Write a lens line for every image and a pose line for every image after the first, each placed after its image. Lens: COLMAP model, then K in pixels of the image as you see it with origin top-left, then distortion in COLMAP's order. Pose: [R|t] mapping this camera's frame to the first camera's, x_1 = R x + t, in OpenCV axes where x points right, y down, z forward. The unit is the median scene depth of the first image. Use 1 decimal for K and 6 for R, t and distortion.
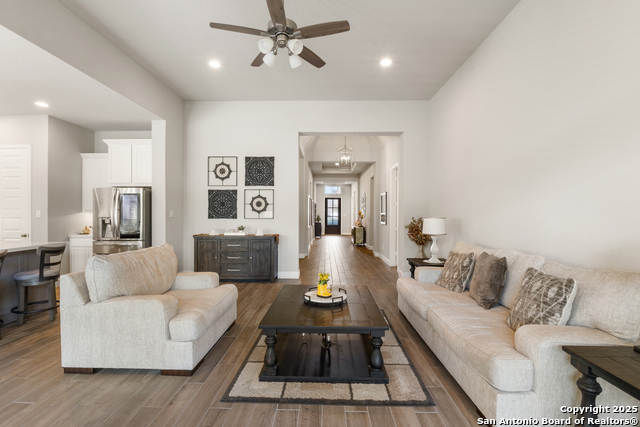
lens RADIAL K [[302.7, 0, 320.0], [0, 302.7, 213.5], [0, 0, 1]] dist [-0.013725, 0.000389]
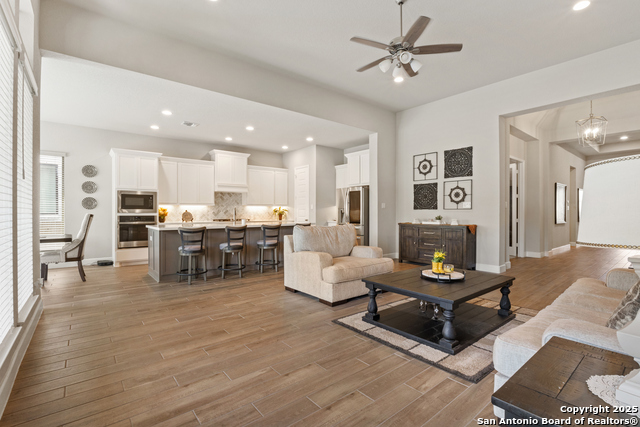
lens RADIAL K [[297.2, 0, 320.0], [0, 297.2, 213.5], [0, 0, 1]] dist [-0.016437, -0.000084]
pose [[0.644877, 0.000007, -0.764286, 0.274847], [0.004242, 0.999985, 0.003589, 0.026994], [0.764275, -0.005556, 0.644867, -0.002340]]
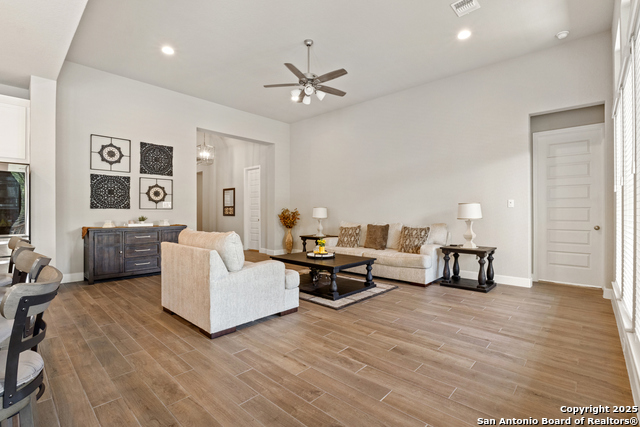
lens RADIAL K [[297.2, 0, 320.0], [0, 297.2, 213.5], [0, 0, 1]] dist [-0.016437, -0.000084]
pose [[0.664661, -0.006607, 0.747116, -0.580161], [-0.000917, 0.999953, 0.009659, 0.022809], [-0.747144, -0.007105, 0.664624, -0.012479]]
